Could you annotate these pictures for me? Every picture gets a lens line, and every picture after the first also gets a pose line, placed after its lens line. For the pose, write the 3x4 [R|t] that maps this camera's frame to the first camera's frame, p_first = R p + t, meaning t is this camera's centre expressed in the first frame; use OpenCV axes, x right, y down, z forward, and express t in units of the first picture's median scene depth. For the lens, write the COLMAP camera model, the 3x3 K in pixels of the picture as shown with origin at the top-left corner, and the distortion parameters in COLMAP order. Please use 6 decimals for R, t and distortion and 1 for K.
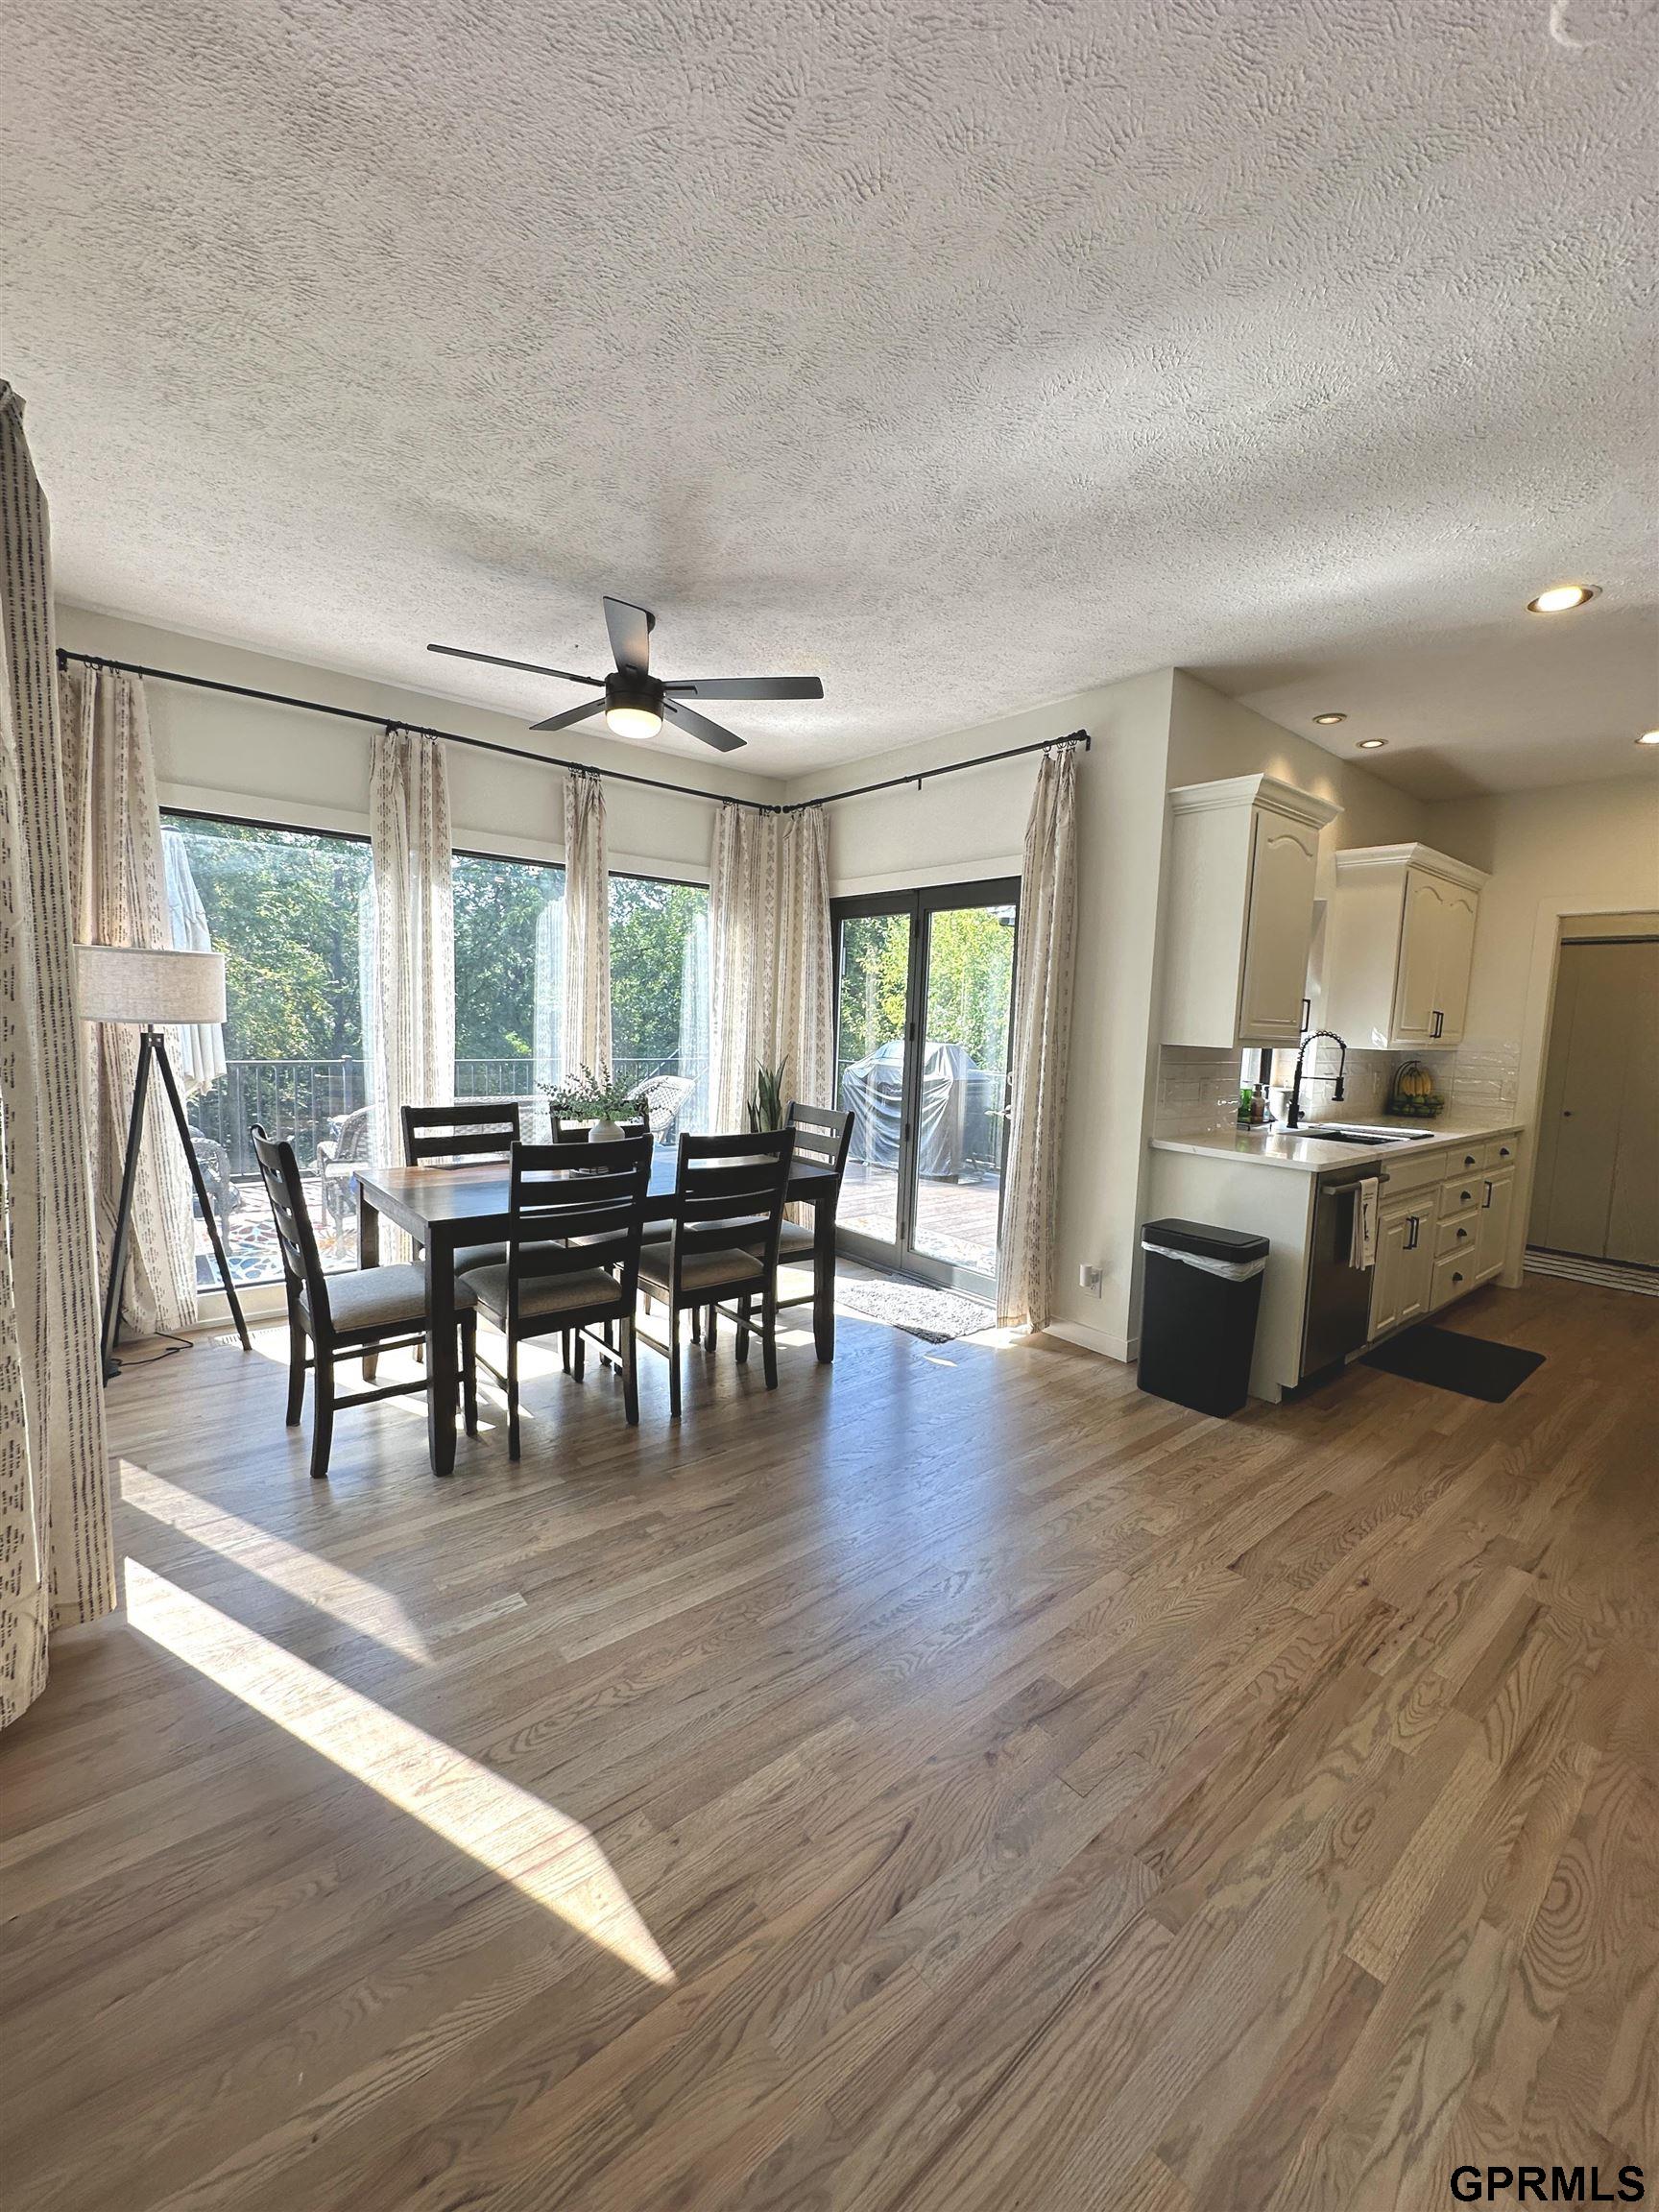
lens RADIAL K [[886.5, 0, 837.6], [0, 886.5, 1106.7], [0, 0, 1]] dist [-0.006993, 0.001066]
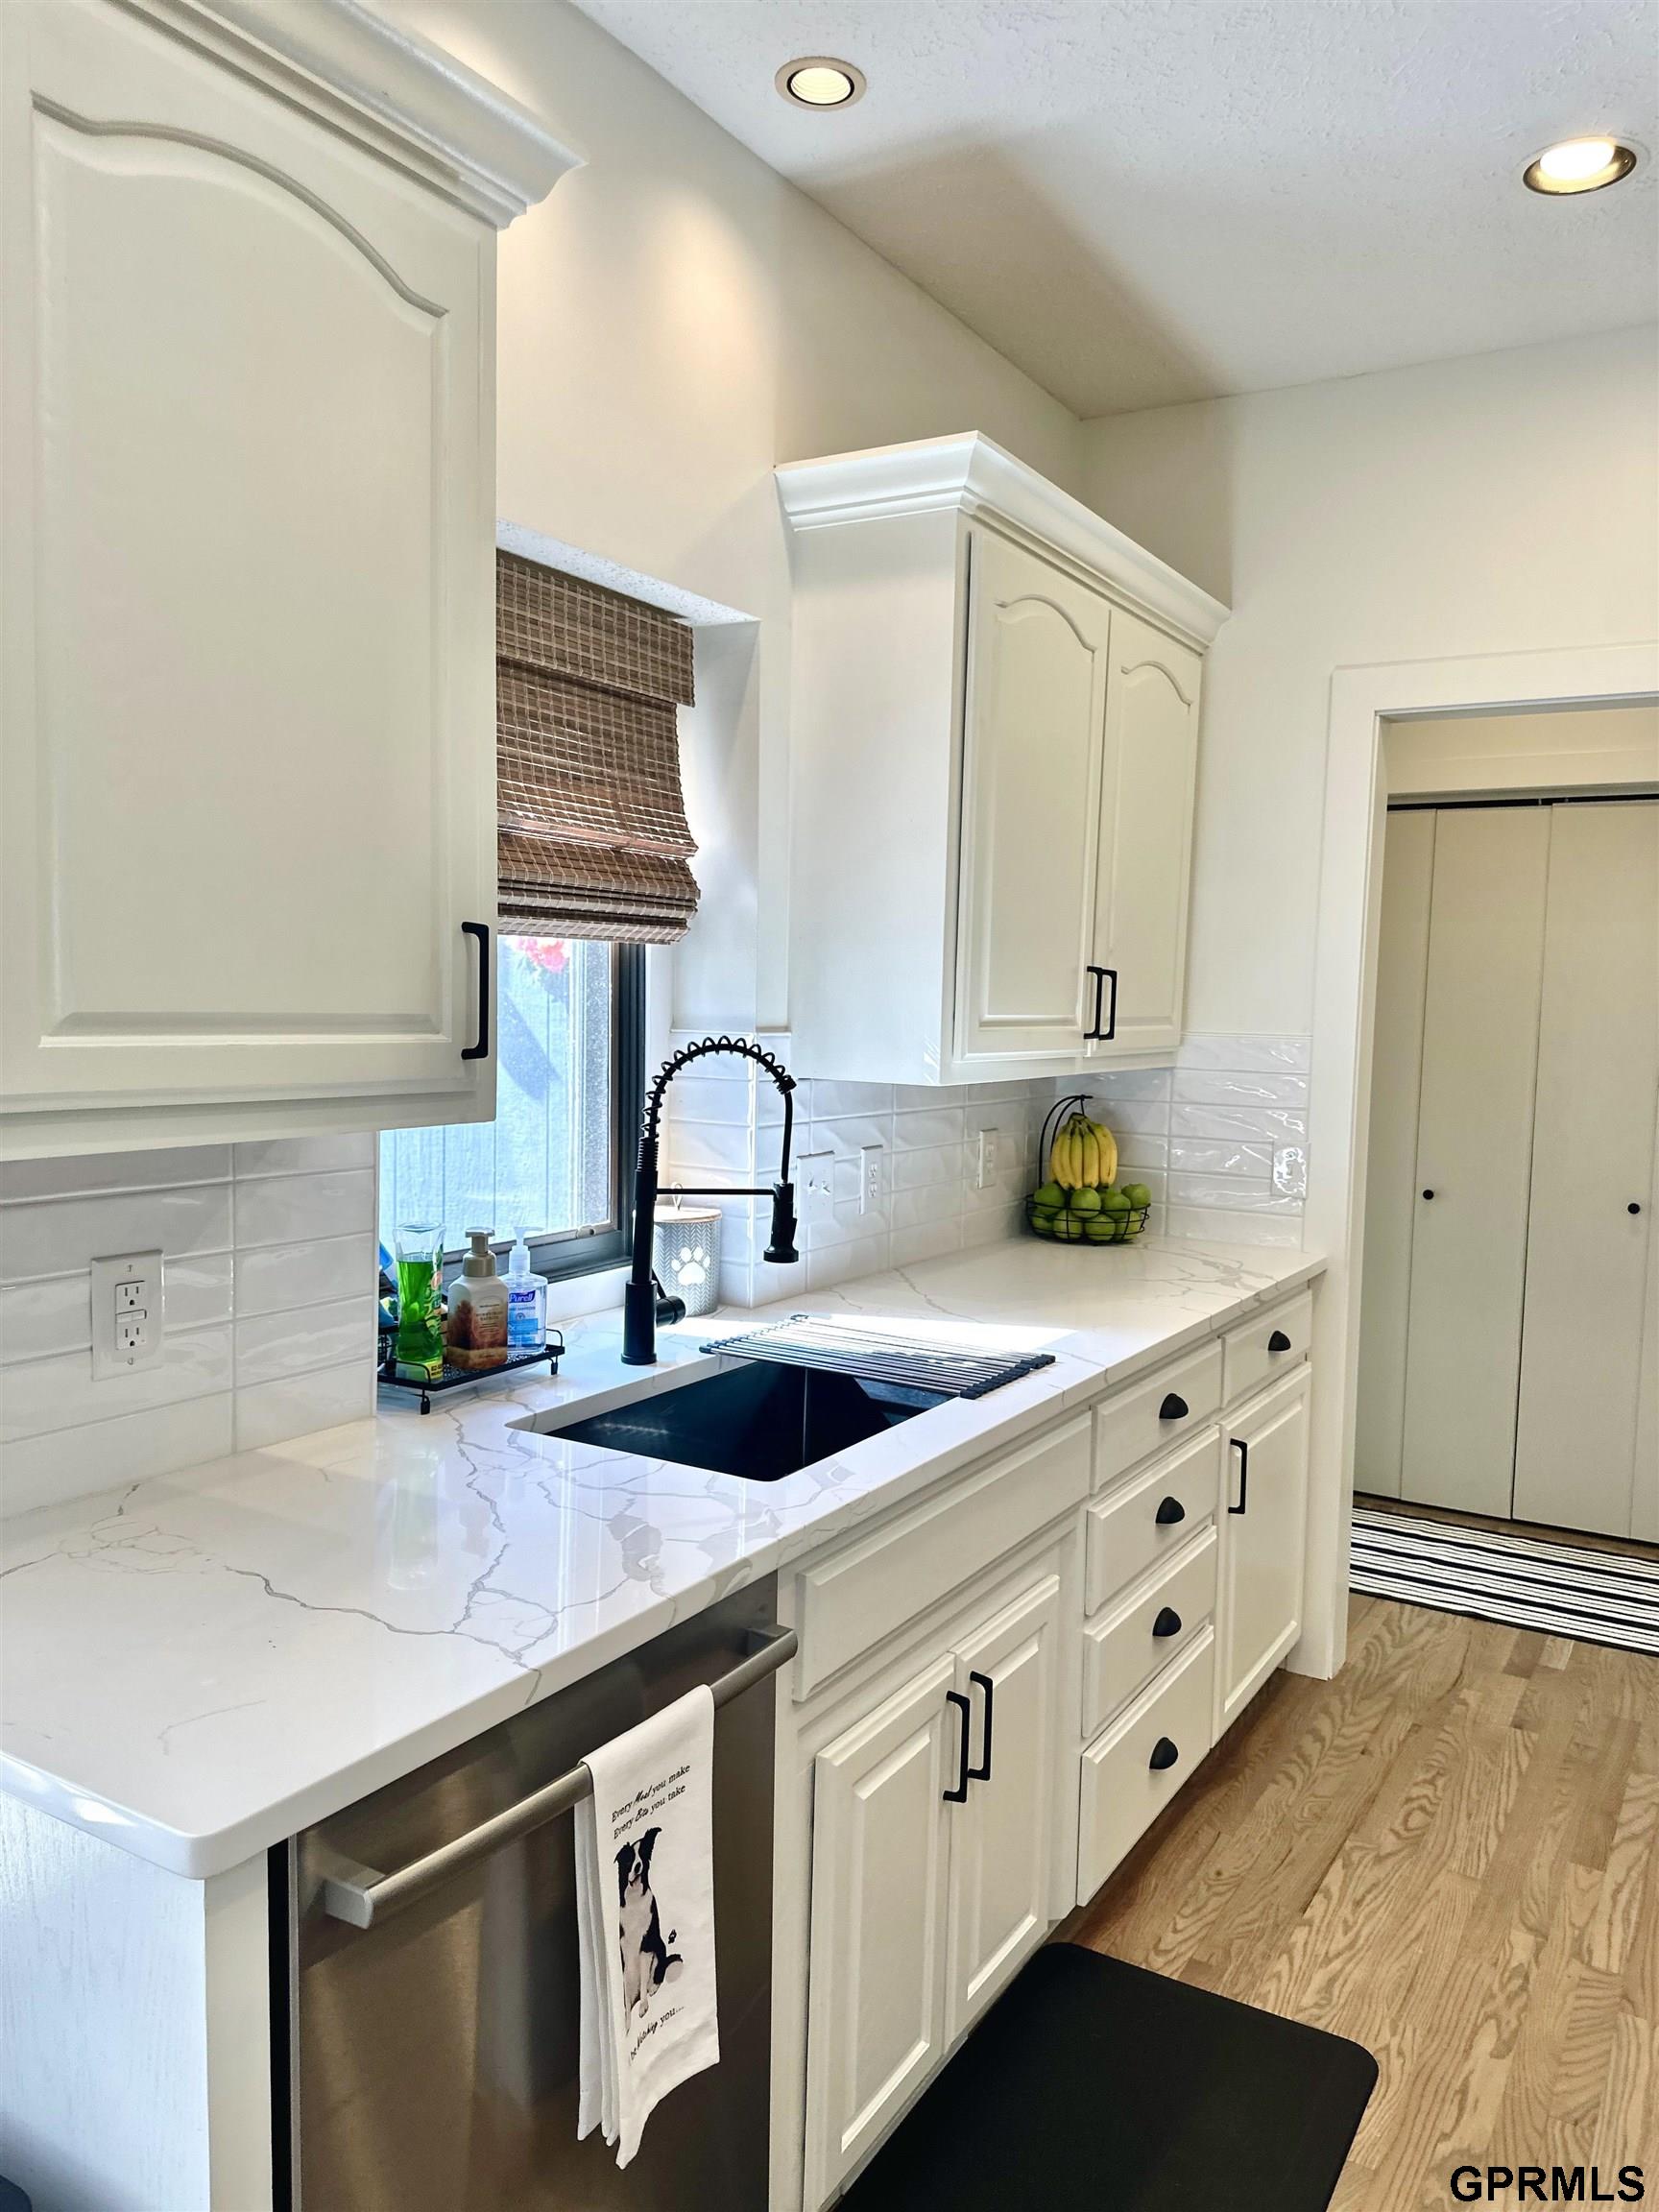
lens RADIAL K [[1583.5, 0, 831.7], [0, 1583.5, 1111.0], [0, 0, 1]] dist [0.064686, -0.065337]
pose [[0.948723, -0.031271, 0.314560, 0.377488], [0.035025, 0.999367, -0.006286, -0.050221], [-0.314164, 0.016981, 0.949217, 0.431155]]
